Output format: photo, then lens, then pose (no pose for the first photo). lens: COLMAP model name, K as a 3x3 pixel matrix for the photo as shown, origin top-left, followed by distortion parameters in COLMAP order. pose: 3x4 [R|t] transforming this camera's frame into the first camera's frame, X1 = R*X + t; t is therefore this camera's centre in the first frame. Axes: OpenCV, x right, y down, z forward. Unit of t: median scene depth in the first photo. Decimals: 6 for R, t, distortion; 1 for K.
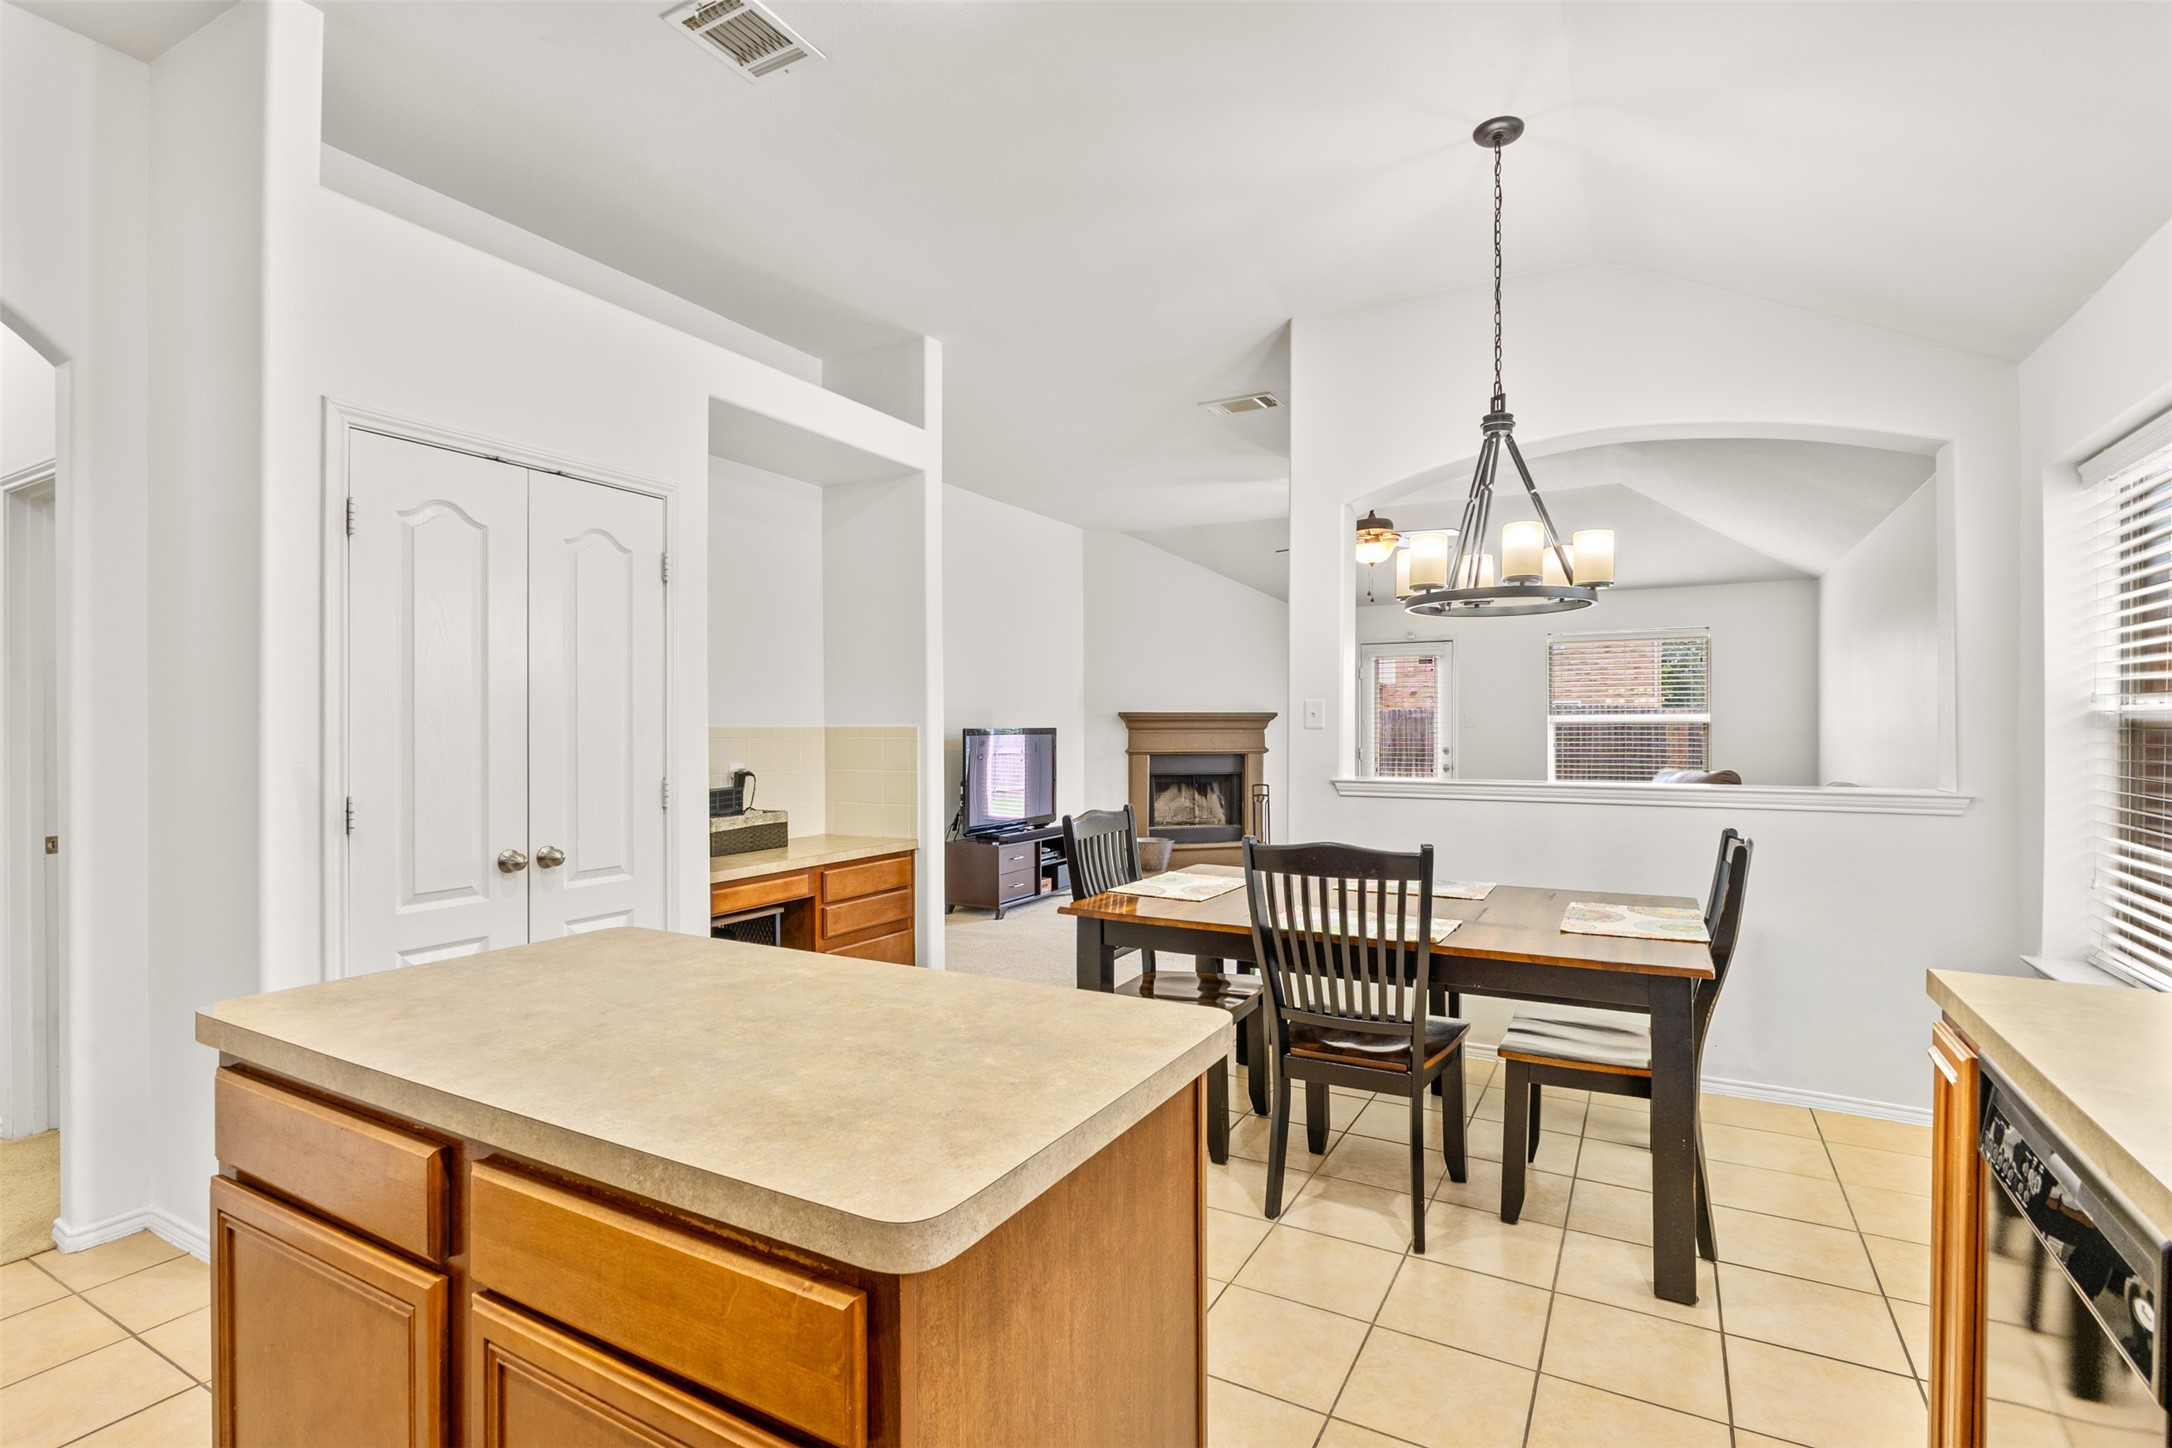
lens RADIAL K [[1009.7, 0, 1090.4], [0, 1009.7, 718.7], [0, 0, 1]] dist [-0.003276, -0.001799]
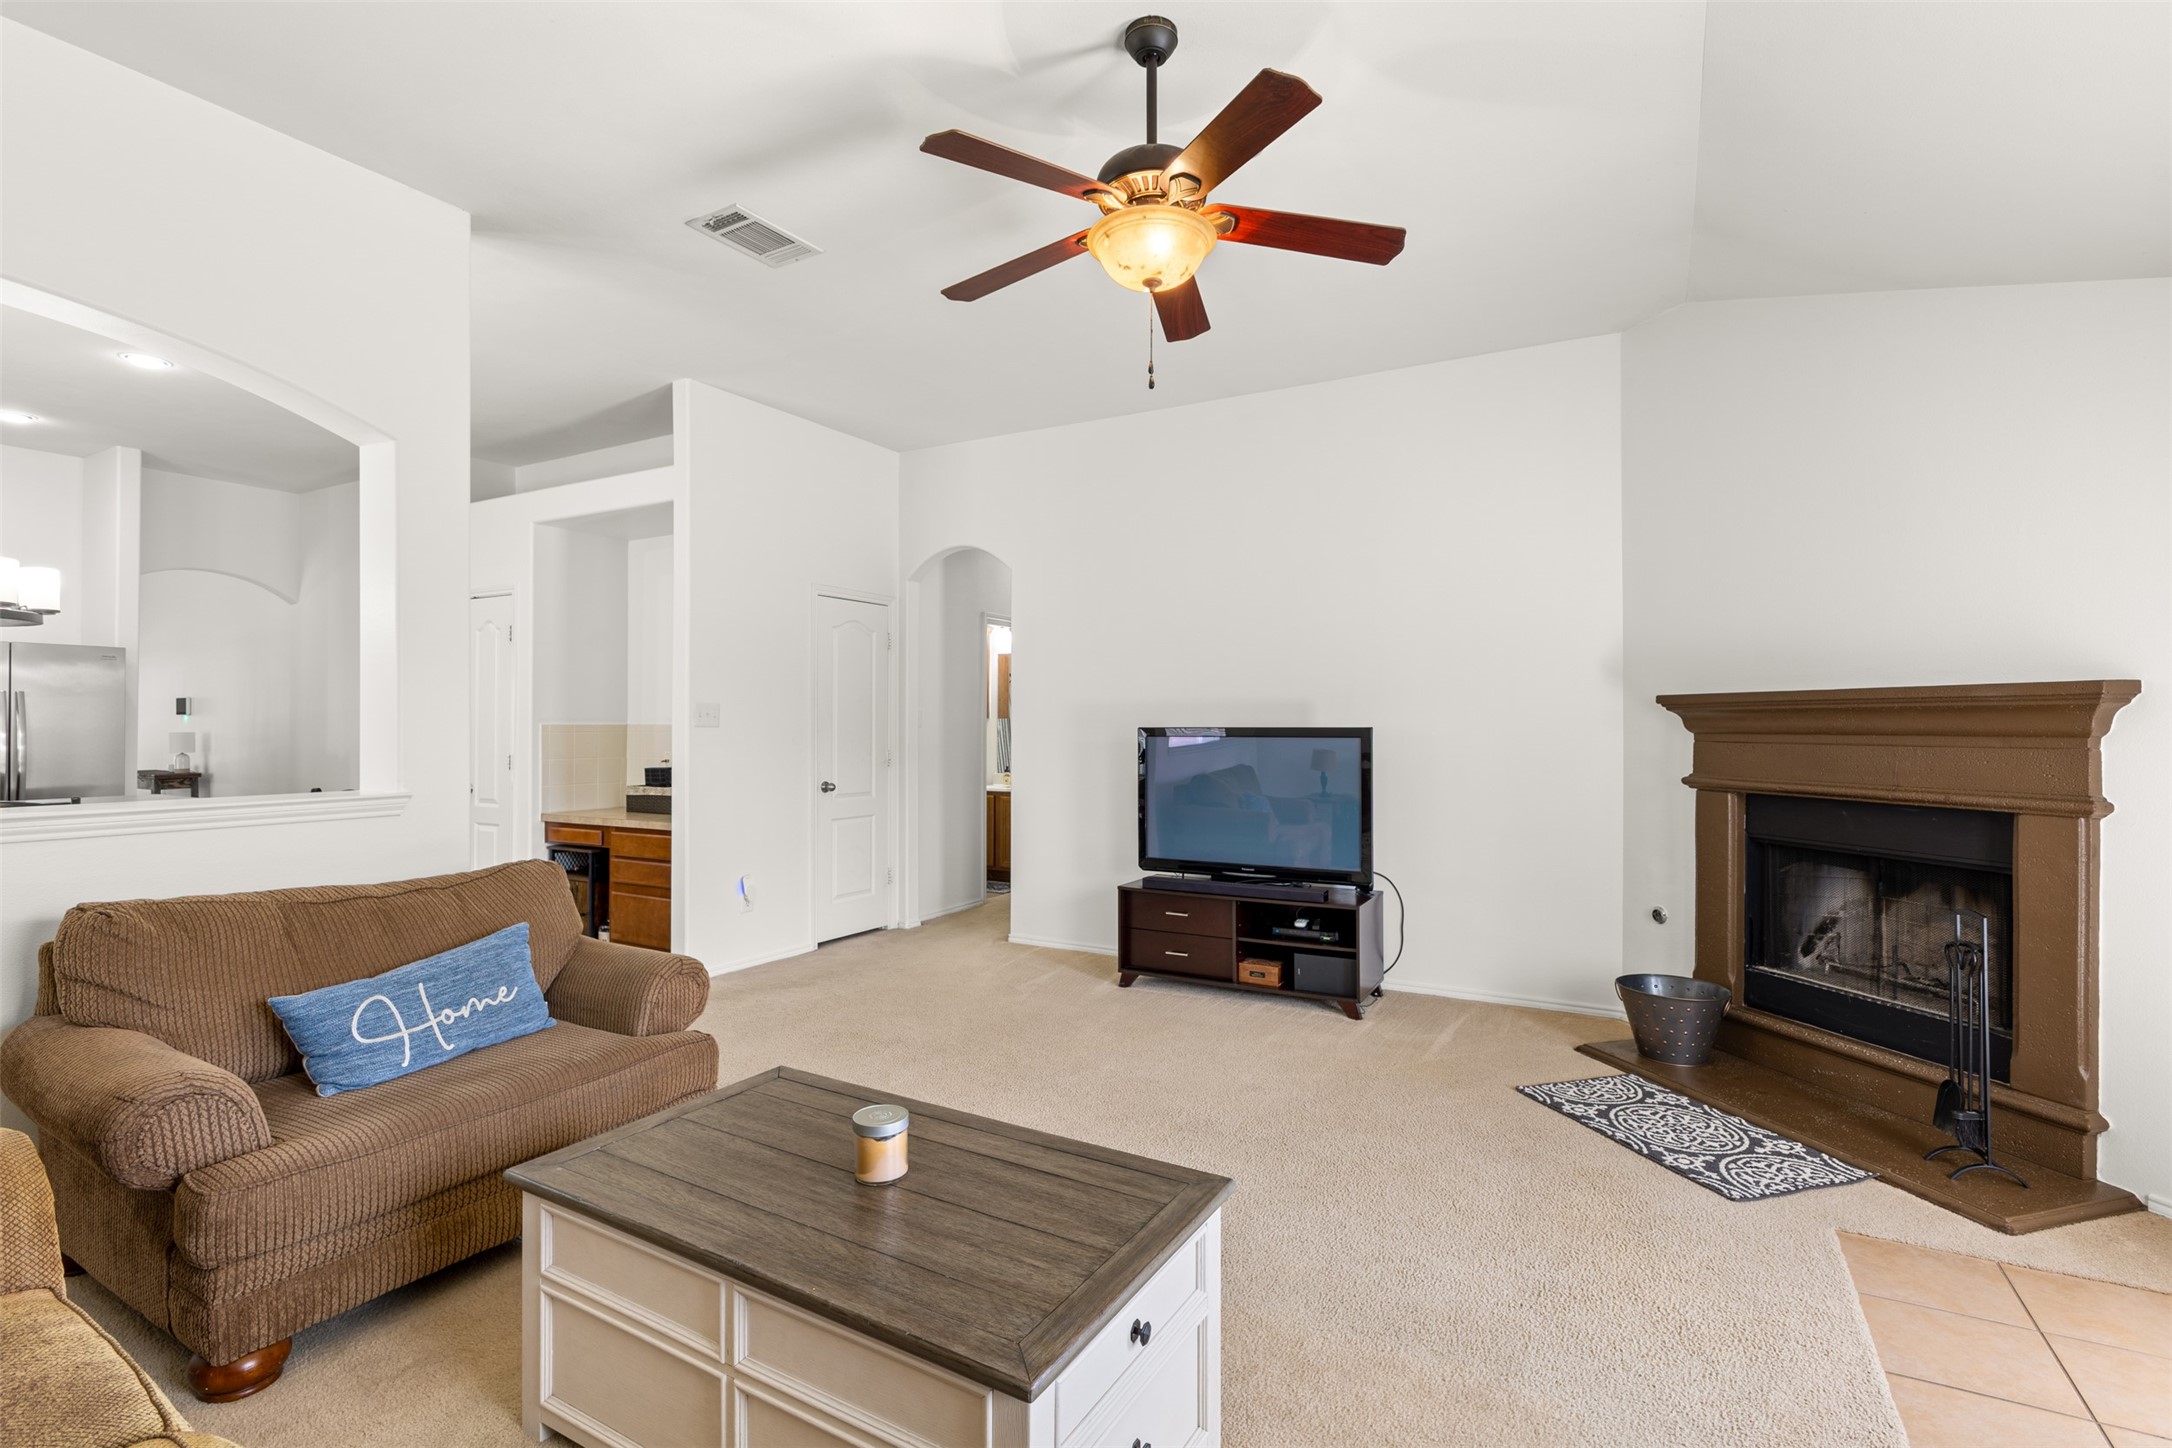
lens RADIAL K [[1004.3, 0, 1091.4], [0, 1004.3, 715.7], [0, 0, 1]] dist [-0.006547, -0.000222]
pose [[-0.003007, -0.004104, -0.999987, 1.483169], [0.010811, 0.999933, -0.004136, 0.007297], [0.999937, -0.010823, -0.002962, 2.232665]]
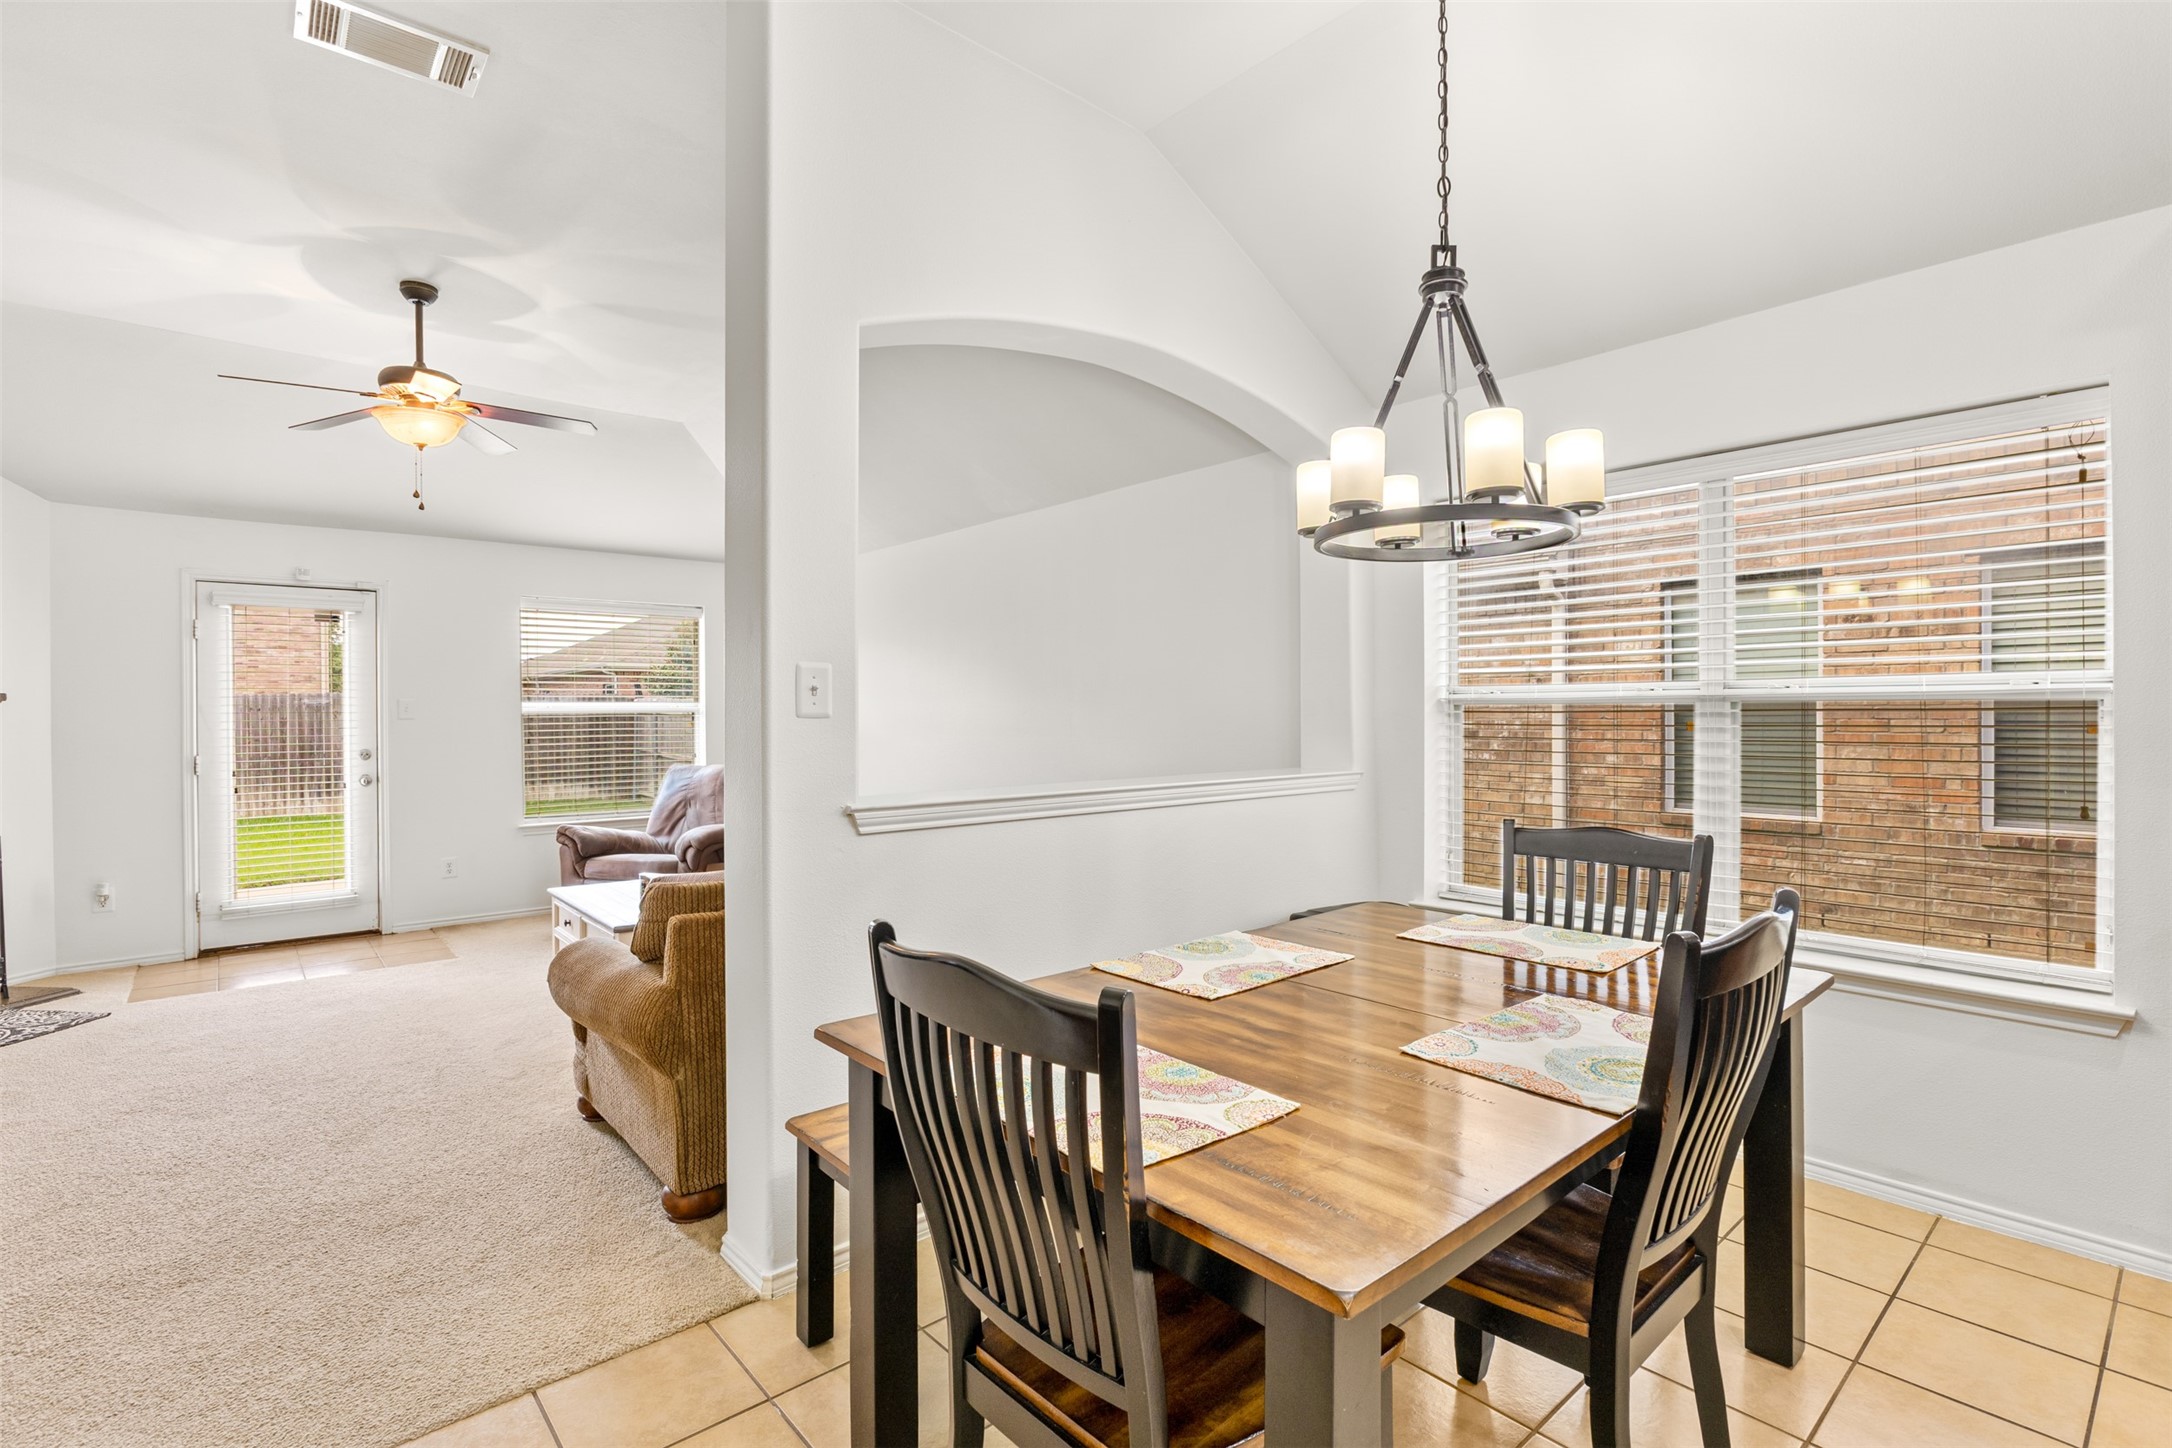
lens RADIAL K [[1009.7, 0, 1090.4], [0, 1009.7, 718.7], [0, 0, 1]] dist [-0.003276, -0.001799]
pose [[0.332169, -0.002175, 0.943218, -0.351290], [-0.003814, 0.999986, 0.003649, 0.010254], [-0.943212, -0.004809, 0.332156, 0.988667]]
